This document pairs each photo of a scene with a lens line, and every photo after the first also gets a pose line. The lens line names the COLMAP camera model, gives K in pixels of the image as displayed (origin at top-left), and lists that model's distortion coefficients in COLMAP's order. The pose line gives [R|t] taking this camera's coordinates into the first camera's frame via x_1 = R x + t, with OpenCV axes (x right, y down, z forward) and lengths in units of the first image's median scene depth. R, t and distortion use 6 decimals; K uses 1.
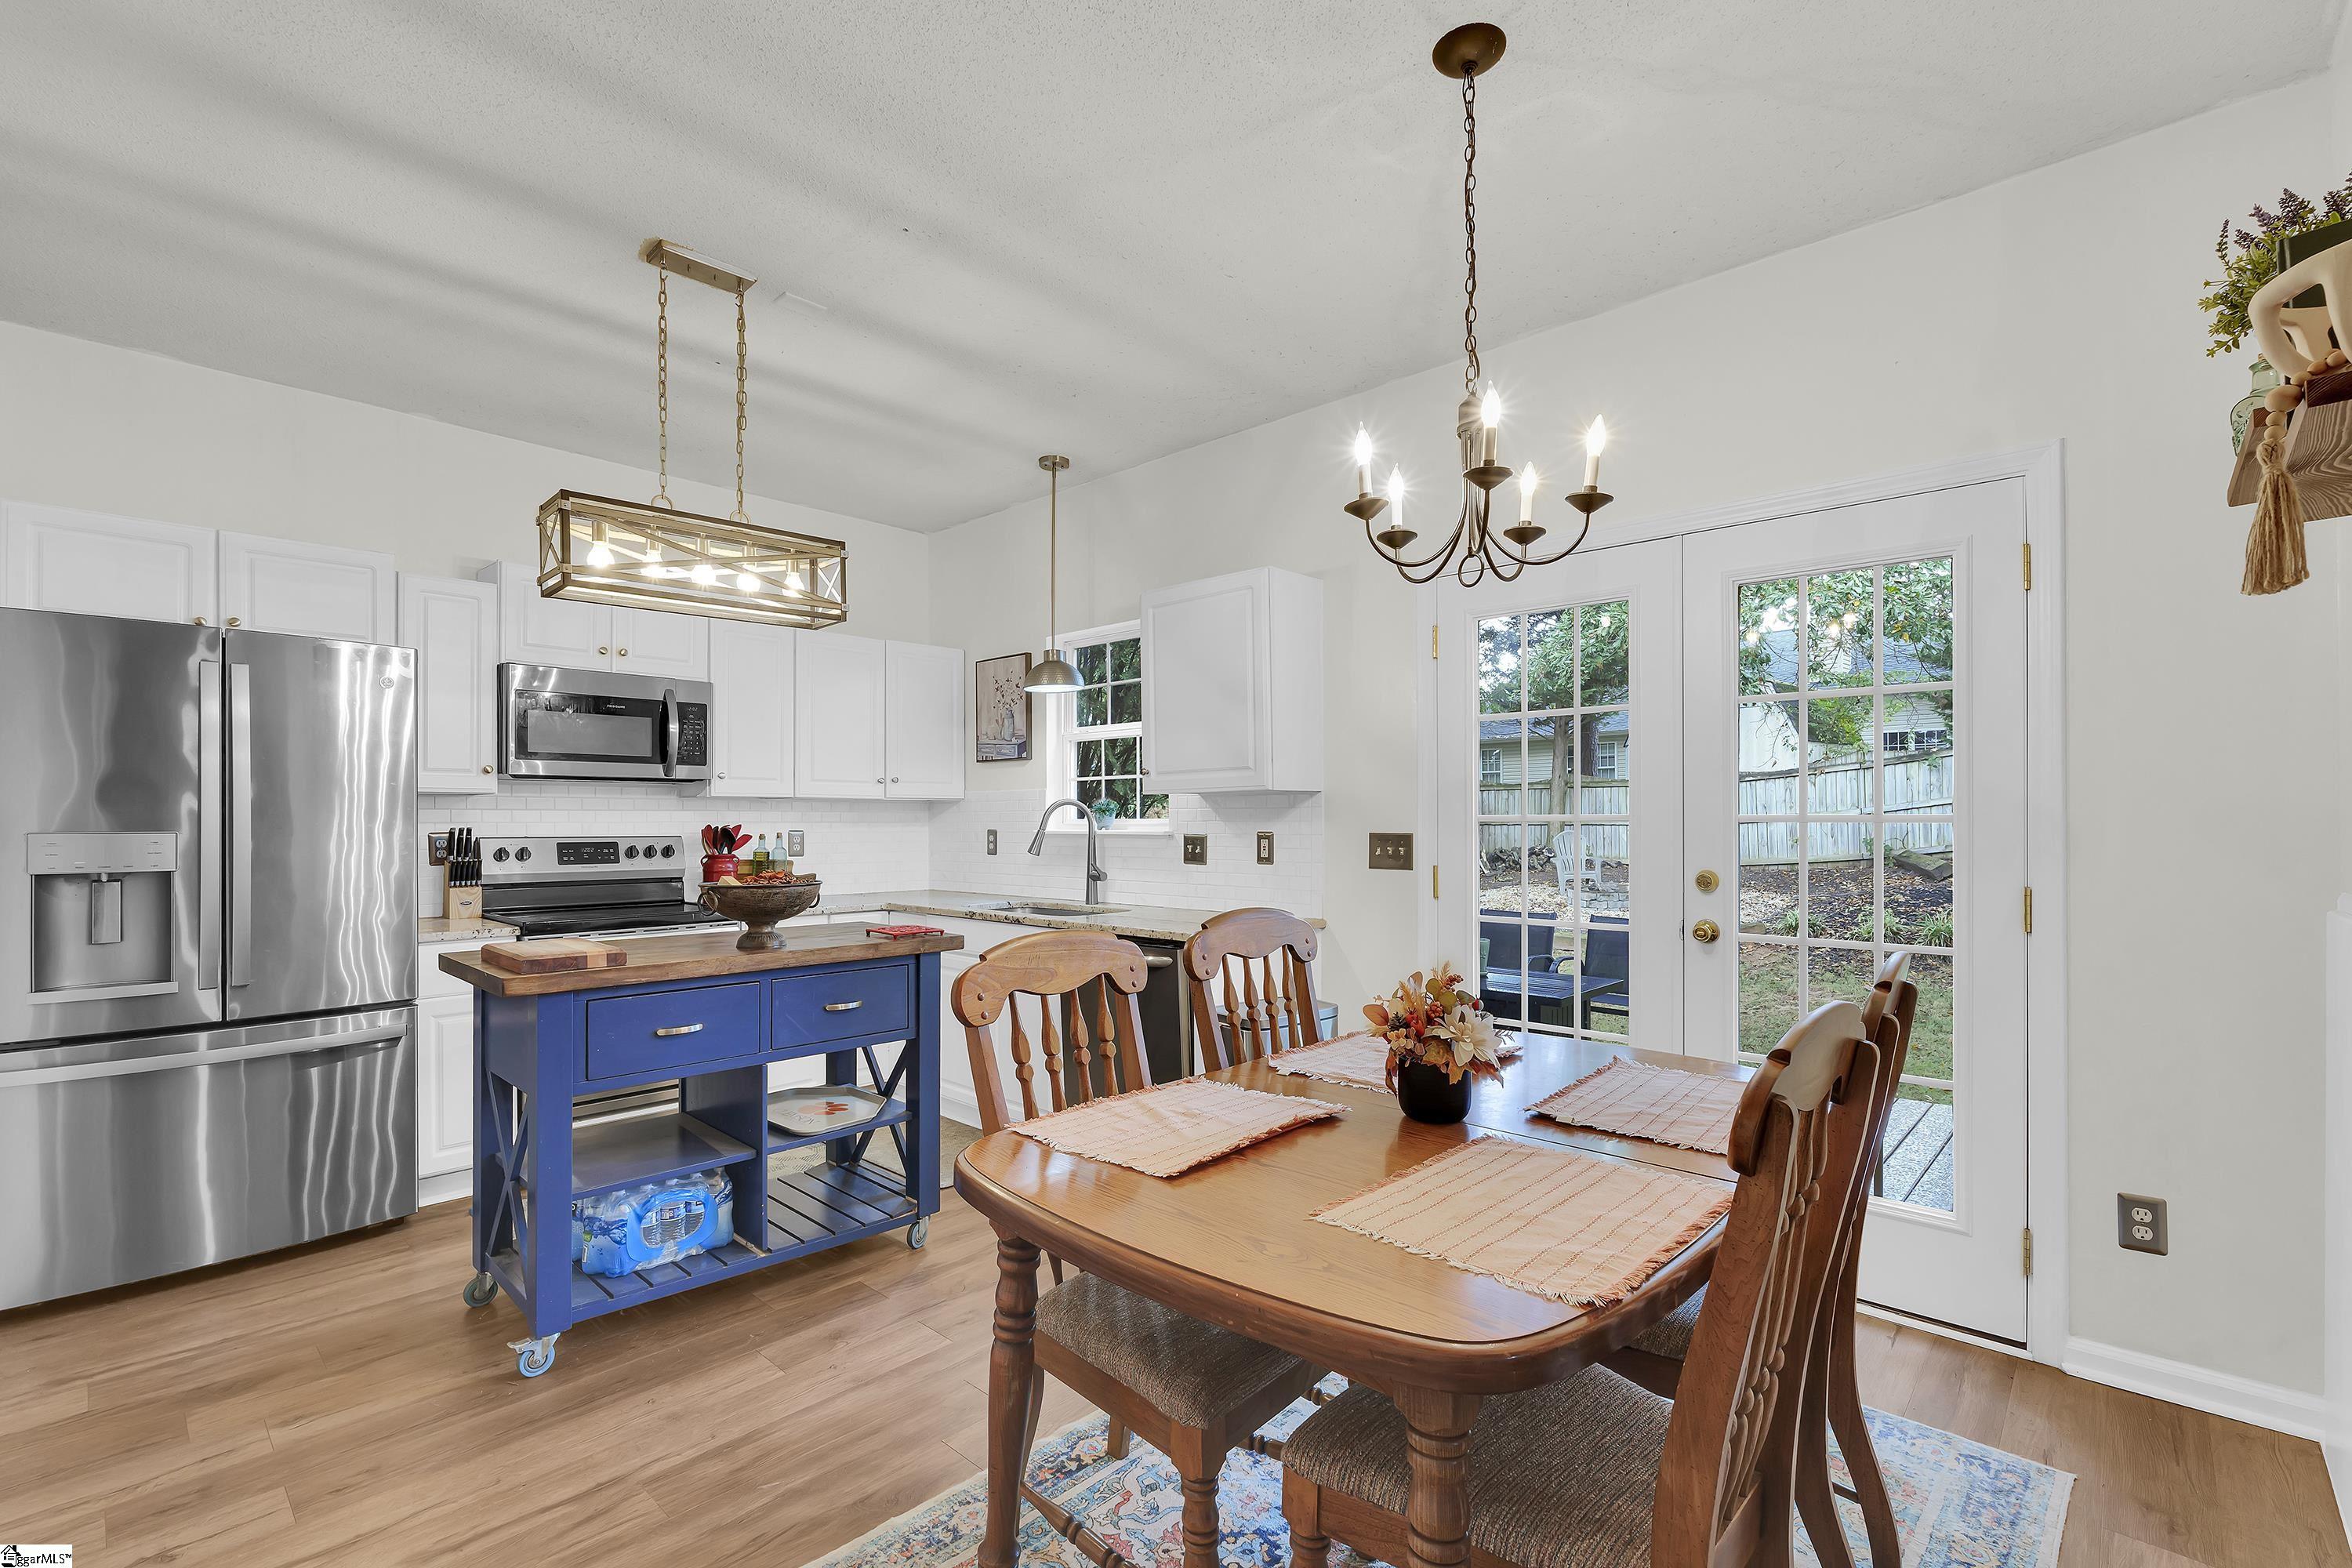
lens RADIAL K [[1031.3, 0, 1163.1], [0, 1031.3, 816.1], [0, 0, 1]] dist [-0.001295, -0.000251]
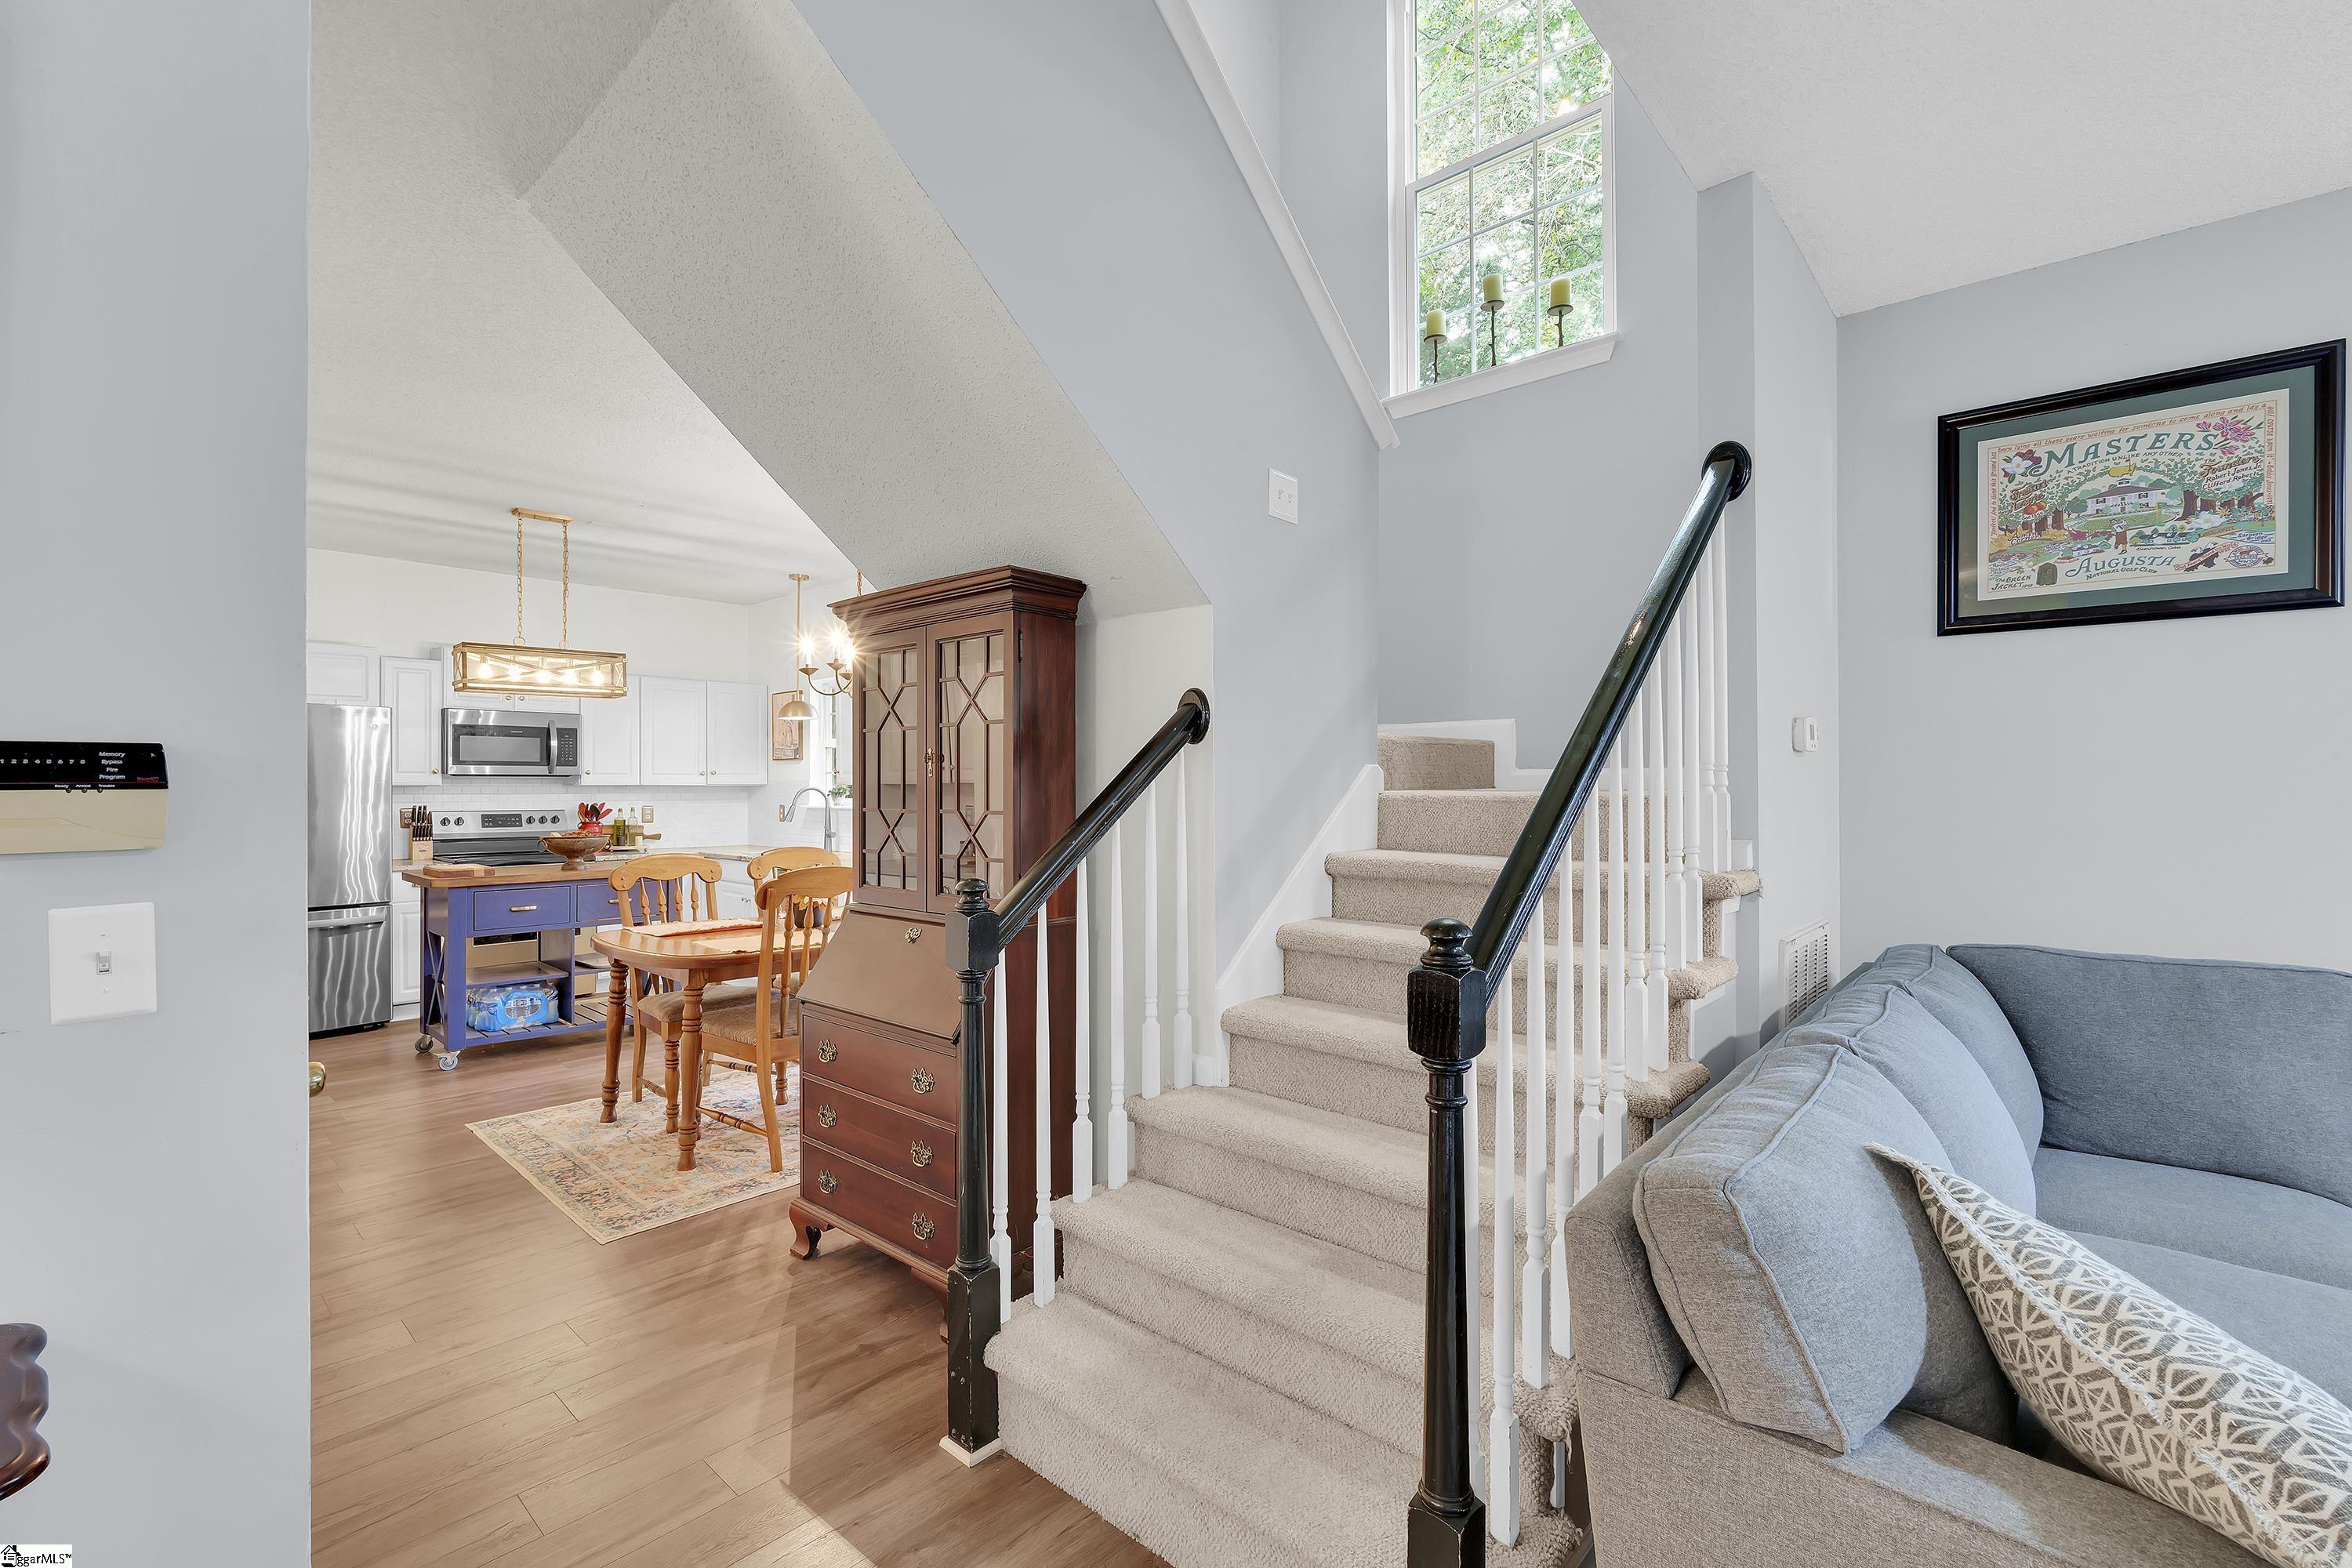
lens RADIAL K [[1007.7, 0, 1176.0], [0, 1007.7, 784.0], [0, 0, 1]] dist [-0.003638, -0.000294]
pose [[0.999549, 0.000384, 0.030032, 0.502628], [-0.000377, 1.000000, -0.000263, -0.024072], [-0.030032, 0.000251, 0.999549, -0.675831]]
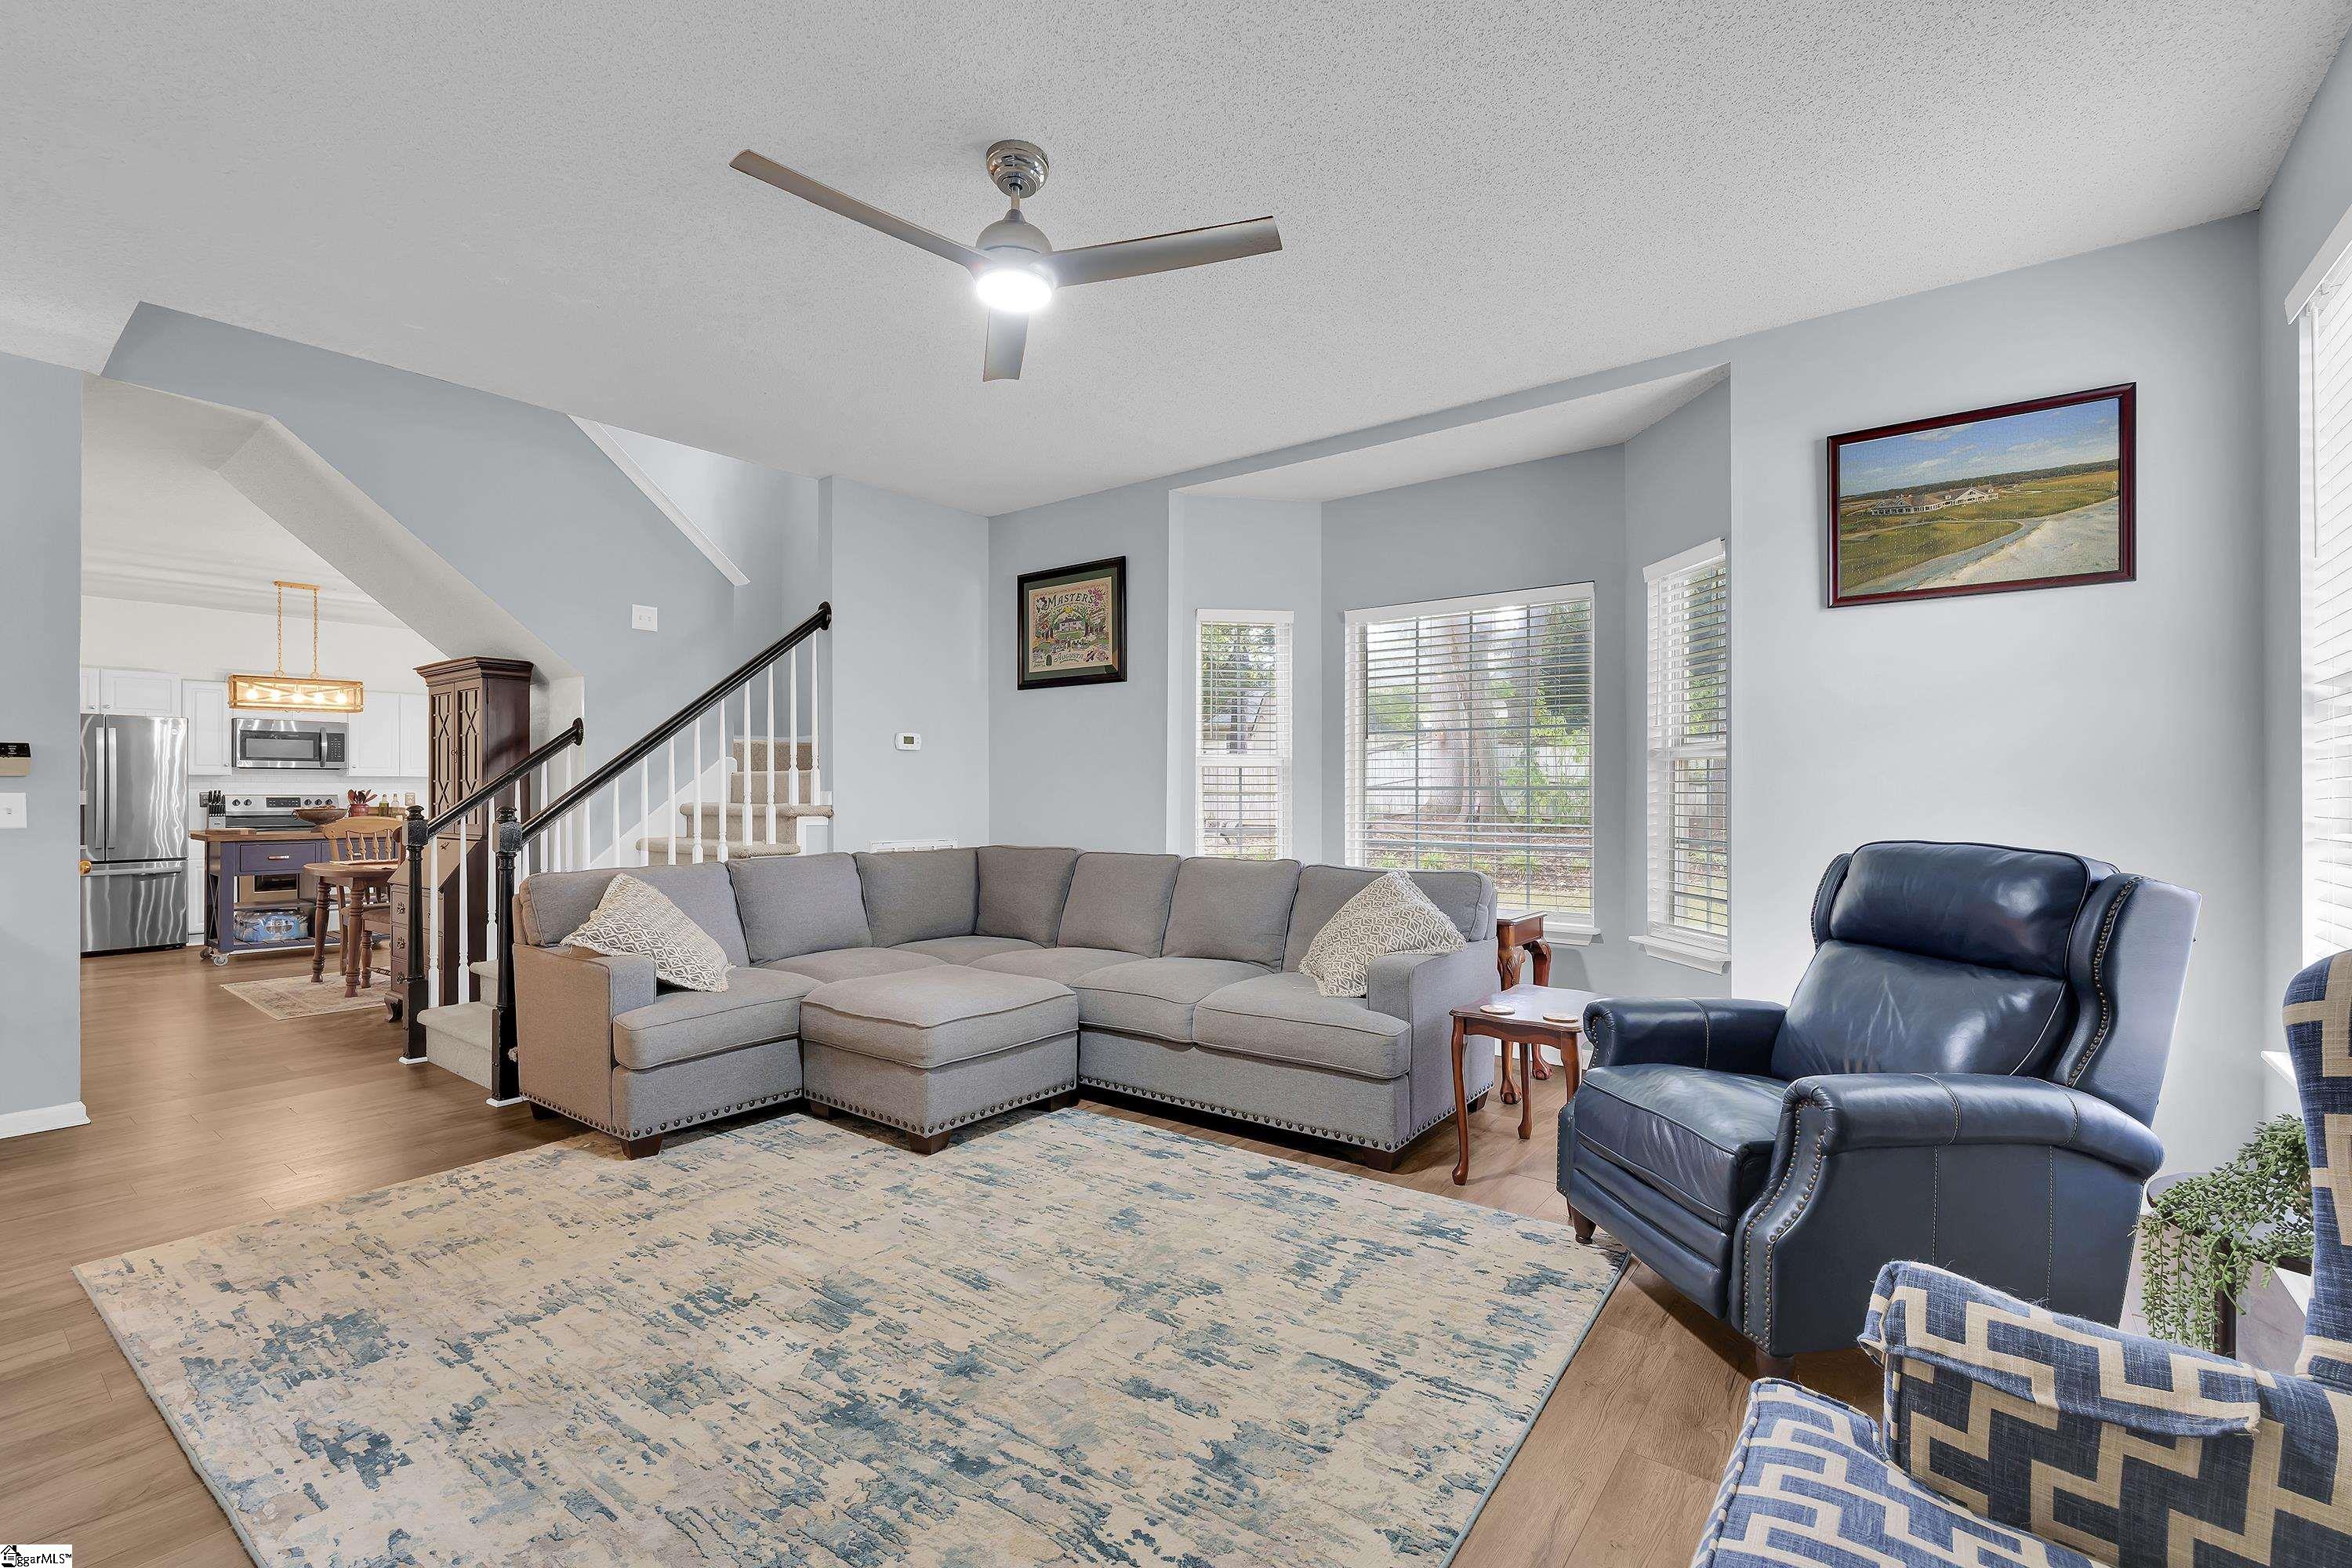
lens RADIAL K [[1007.7, 0, 1176.0], [0, 1007.7, 784.0], [0, 0, 1]] dist [-0.003638, -0.000294]
pose [[0.994121, -0.000413, 0.108272, 1.187199], [0.000775, 0.999994, -0.003301, 0.006329], [-0.108270, 0.003366, 0.994116, -1.429805]]
